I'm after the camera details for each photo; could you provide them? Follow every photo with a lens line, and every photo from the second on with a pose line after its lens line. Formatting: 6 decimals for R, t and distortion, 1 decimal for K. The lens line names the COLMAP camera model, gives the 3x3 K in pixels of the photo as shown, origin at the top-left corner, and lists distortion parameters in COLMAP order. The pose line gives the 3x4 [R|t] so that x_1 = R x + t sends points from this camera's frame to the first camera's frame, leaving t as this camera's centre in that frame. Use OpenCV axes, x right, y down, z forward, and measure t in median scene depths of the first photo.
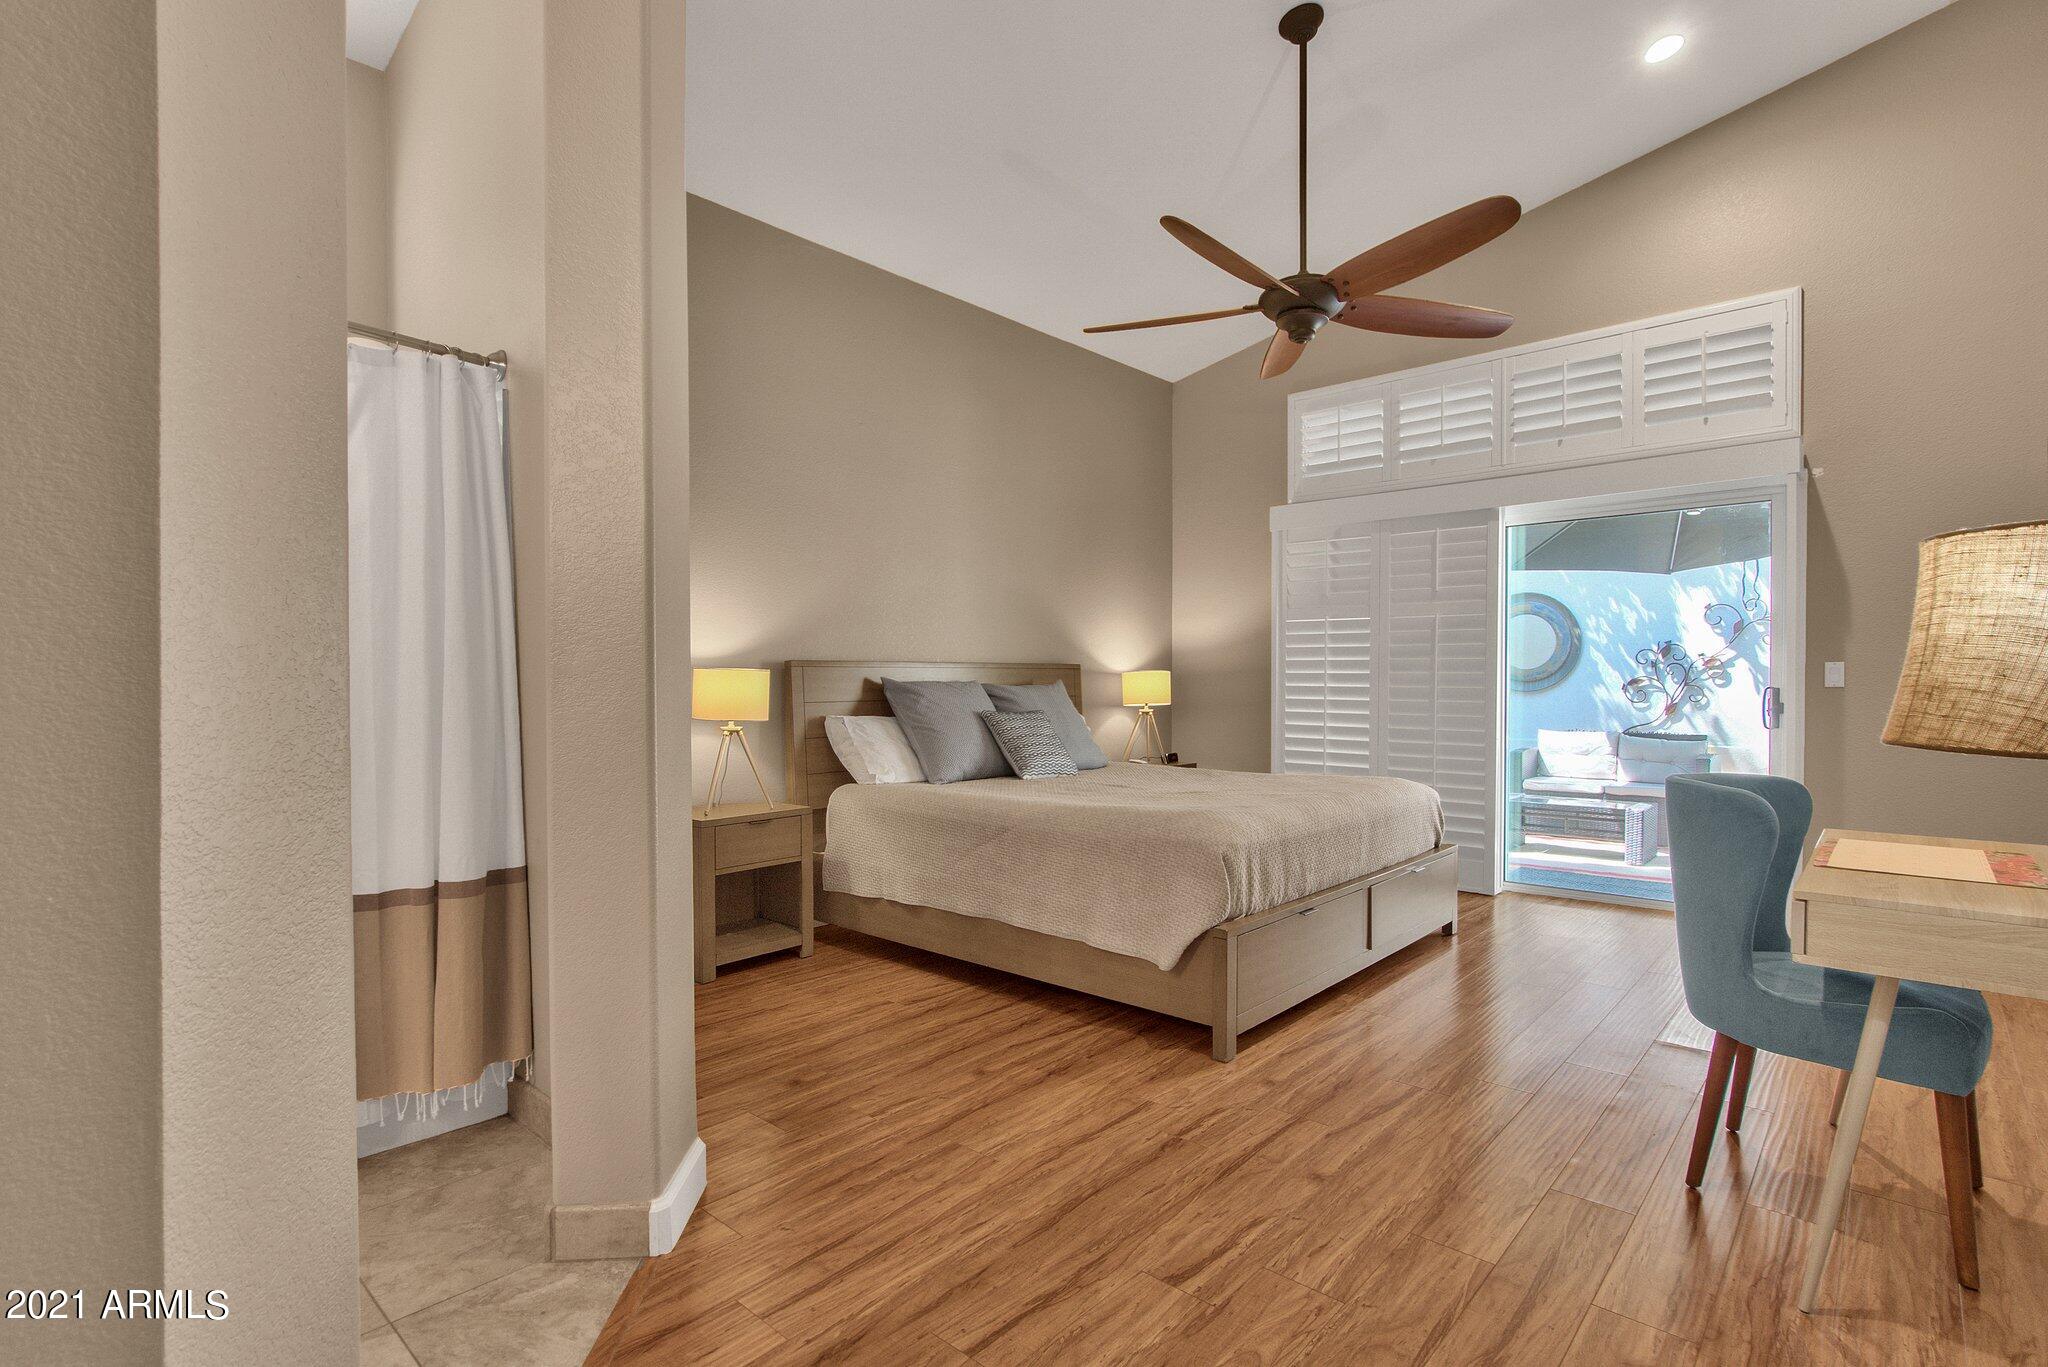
lens RADIAL K [[948.4, 0, 1008.5], [0, 948.4, 694.8], [0, 0, 1]] dist [-0.011540, 0.005255]
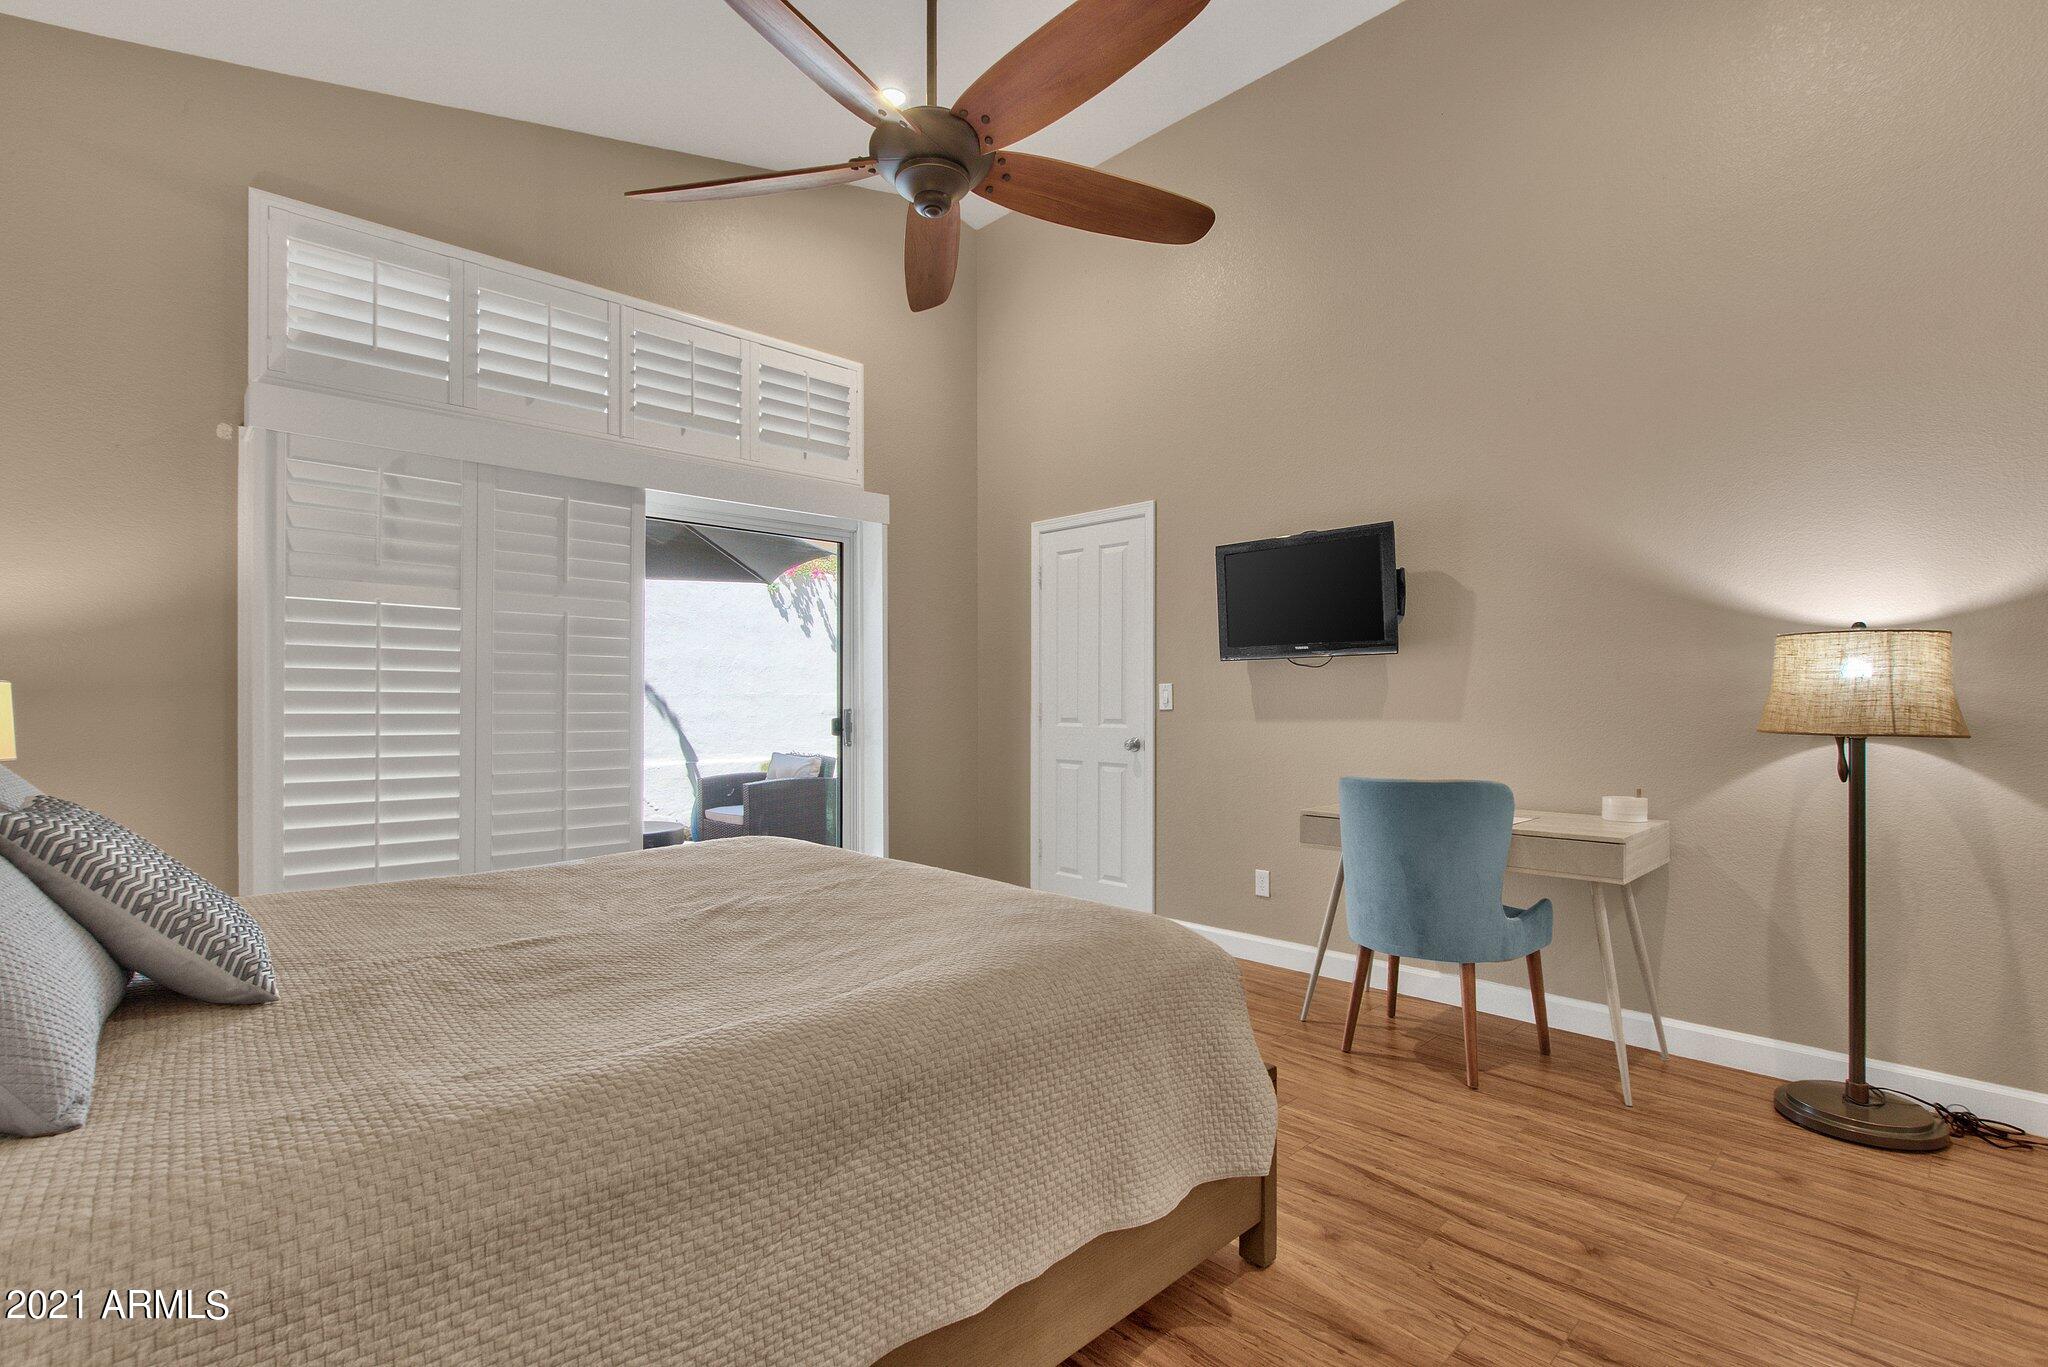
lens RADIAL K [[948.4, 0, 1008.5], [0, 948.4, 694.7], [0, 0, 1]] dist [-0.011540, 0.005255]
pose [[0.063863, 0.007267, 0.997932, -0.321044], [0.016843, 0.999823, -0.008359, -0.013468], [-0.997817, 0.017342, 0.063729, 0.778154]]
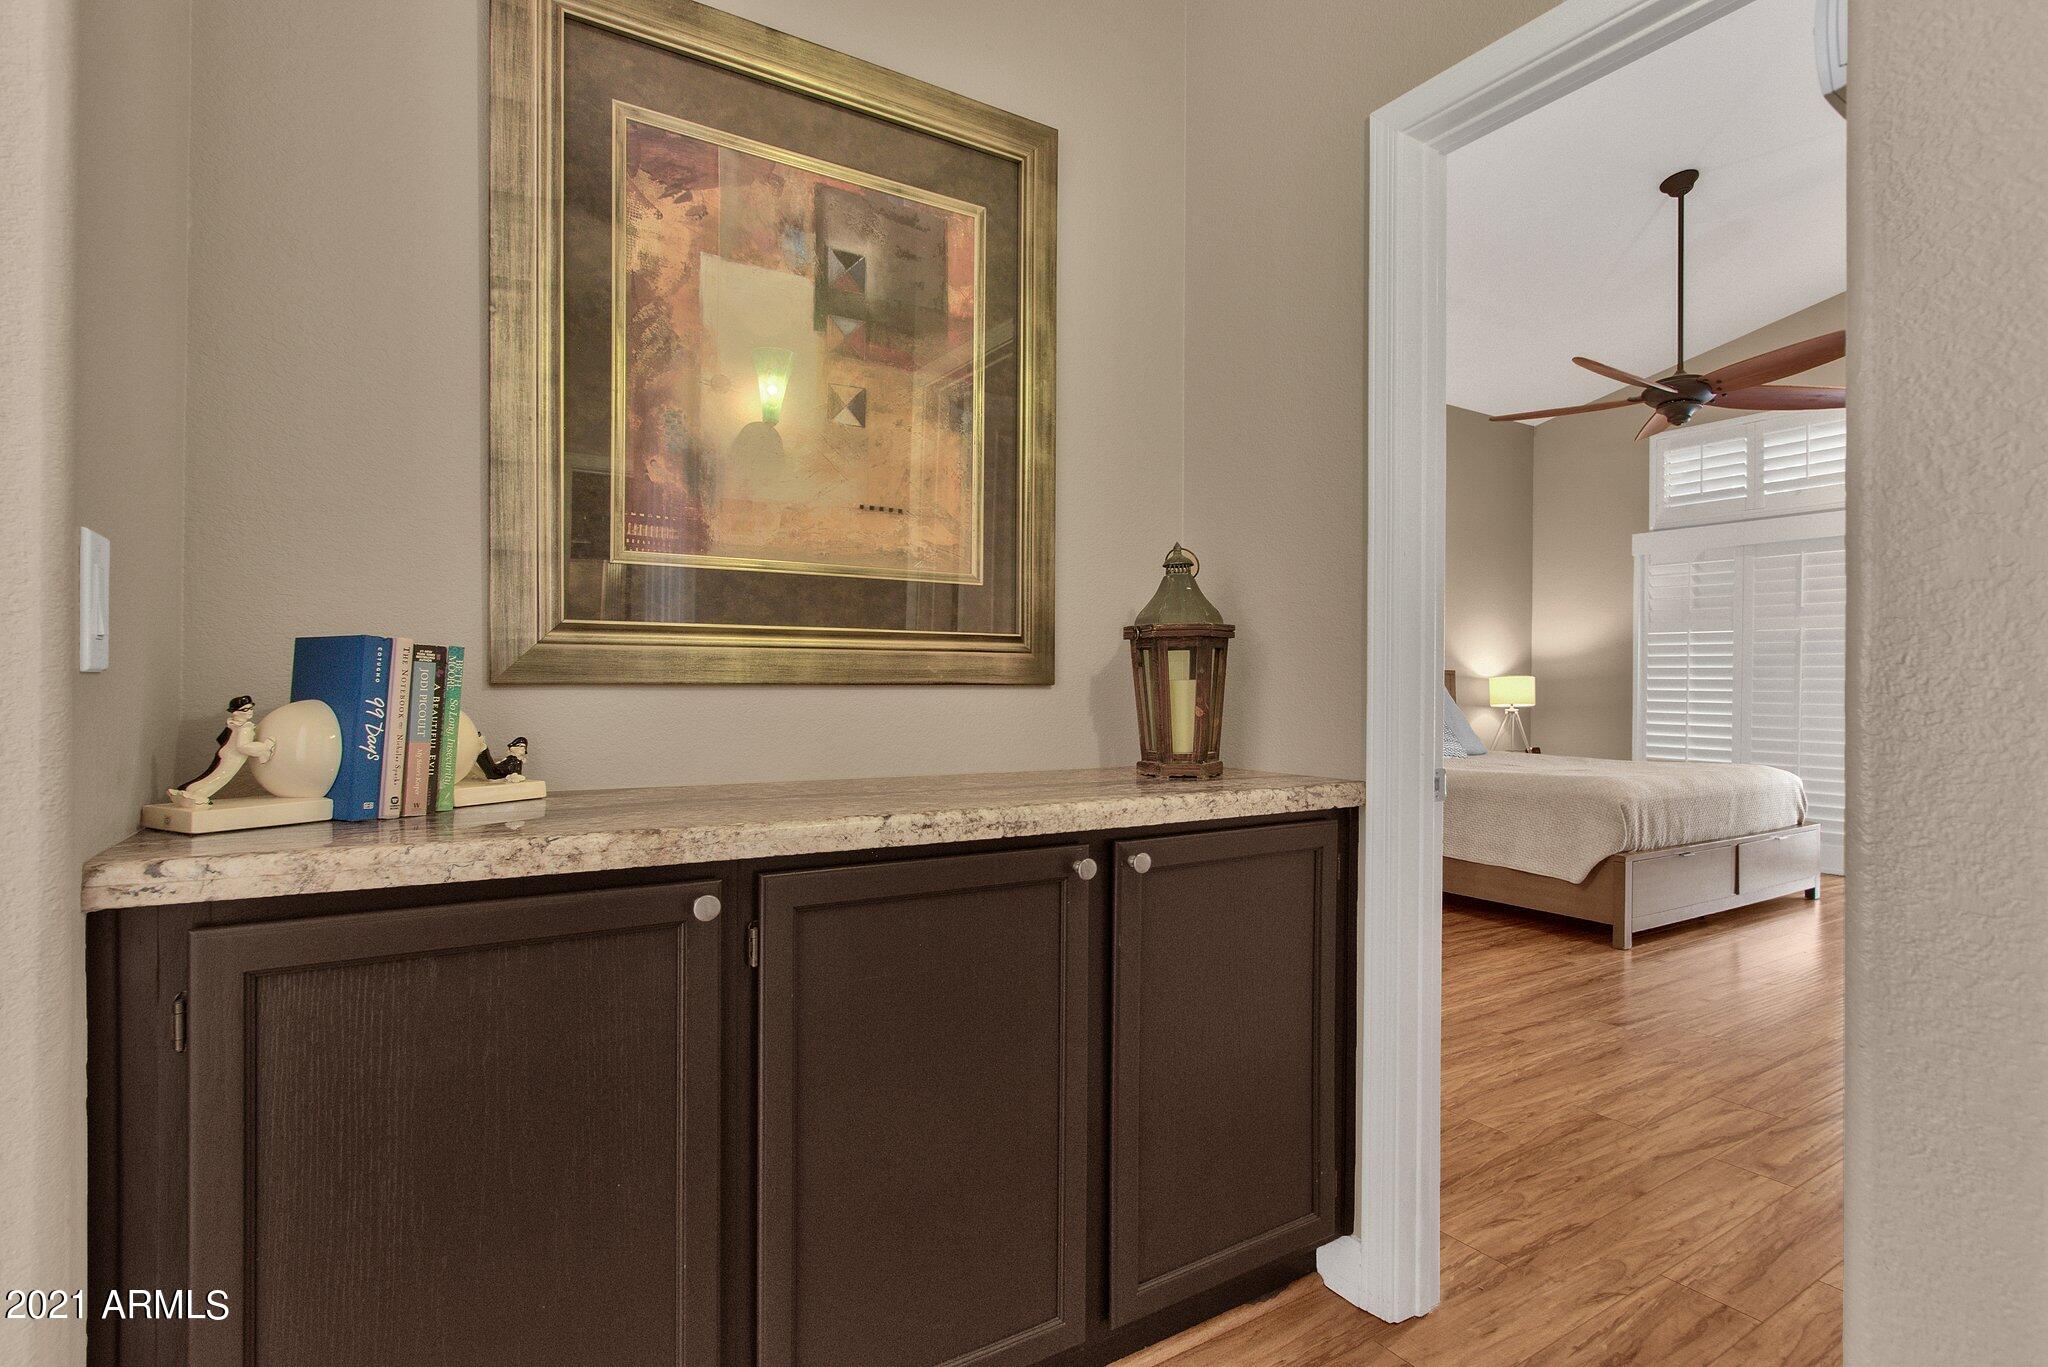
lens RADIAL K [[948.4, 0, 1043.5], [0, 948.4, 685.3], [0, 0, 1]] dist [-0.011540, 0.005255]
pose [[0.967318, 0.009313, -0.253395, -0.175486], [-0.013580, 0.999794, -0.015097, 0.016969], [0.253202, 0.018045, 0.967245, -0.407877]]
